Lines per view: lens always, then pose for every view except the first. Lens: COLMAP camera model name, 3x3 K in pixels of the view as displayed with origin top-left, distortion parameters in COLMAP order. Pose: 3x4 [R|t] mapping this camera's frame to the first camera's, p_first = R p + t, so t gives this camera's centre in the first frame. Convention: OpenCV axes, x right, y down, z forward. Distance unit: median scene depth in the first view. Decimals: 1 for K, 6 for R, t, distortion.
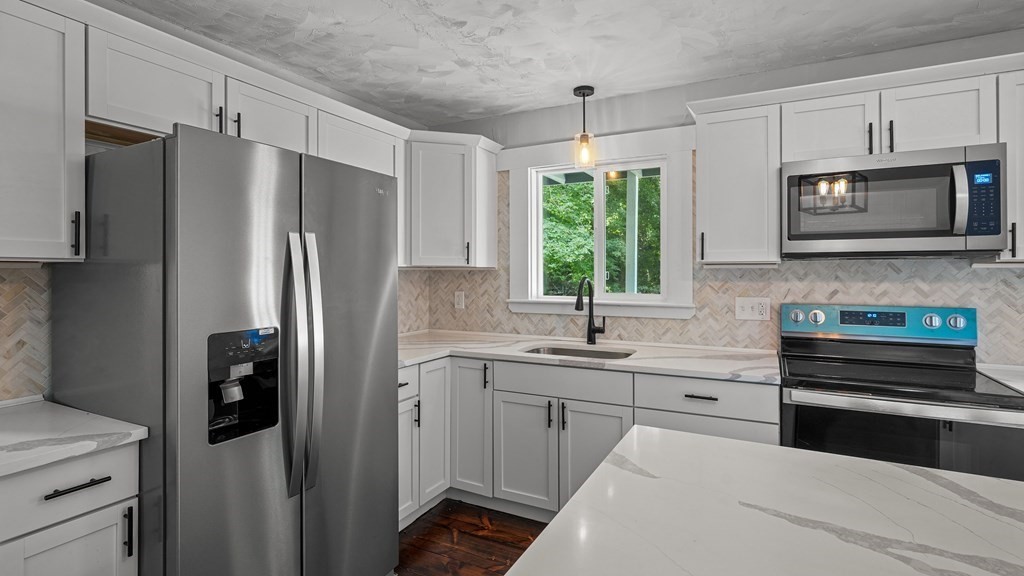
lens RADIAL K [[495.8, 0, 510.8], [0, 495.8, 270.8], [0, 0, 1]] dist [-0.002756, 0.001145]
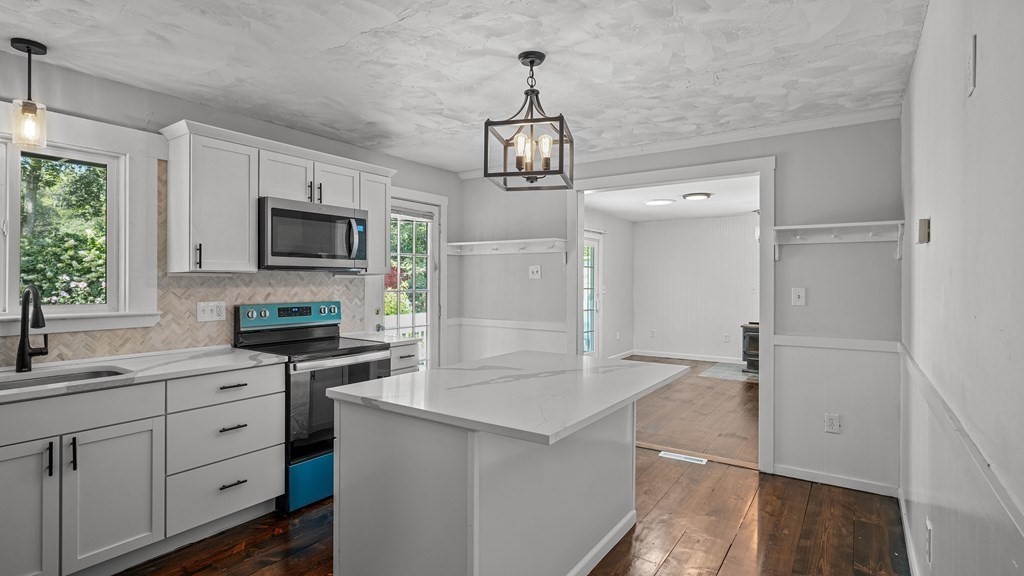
lens RADIAL K [[510.4, 0, 508.8], [0, 510.4, 280.2], [0, 0, 1]] dist [-0.001065, -0.000029]
pose [[0.124308, 0.001181, 0.992243, -0.638587], [-0.006029, 0.999982, -0.000435, 0.000388], [-0.992225, -0.005928, 0.124313, 0.175617]]
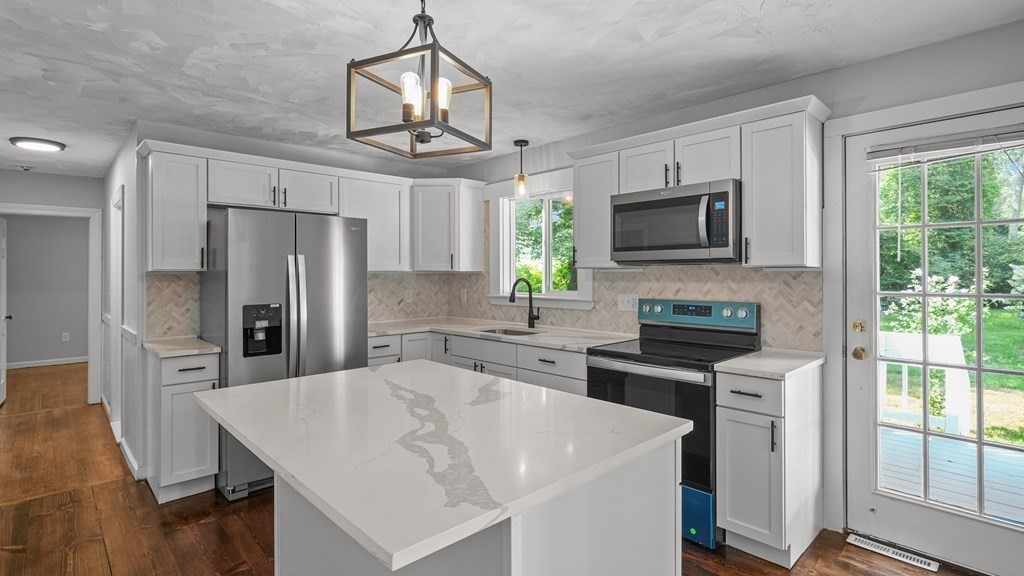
lens RADIAL K [[495.8, 0, 510.8], [0, 495.8, 270.8], [0, 0, 1]] dist [-0.002756, 0.001145]
pose [[0.944123, -0.004547, -0.329563, 0.661760], [0.003779, 0.999988, -0.002970, -0.005064], [0.329572, 0.001559, 0.944129, -0.354852]]
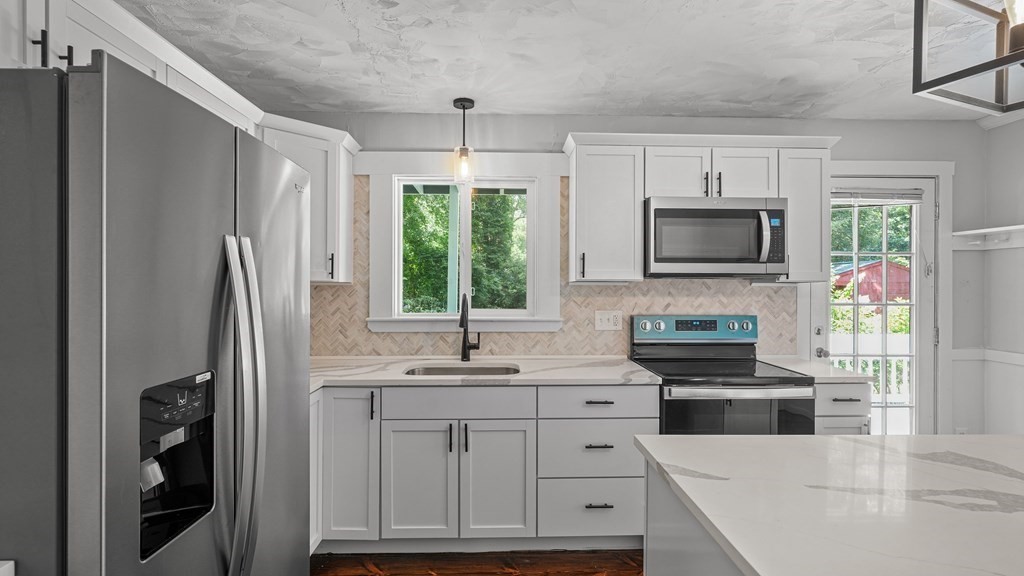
lens RADIAL K [[492.5, 0, 510.5], [0, 492.5, 286.6], [0, 0, 1]] dist [-0.004783, 0.001155]
pose [[0.873604, 0.002370, 0.486632, -0.282528], [-0.005373, 0.999974, 0.004776, -0.006505], [-0.486609, -0.006786, 0.873594, 0.118935]]
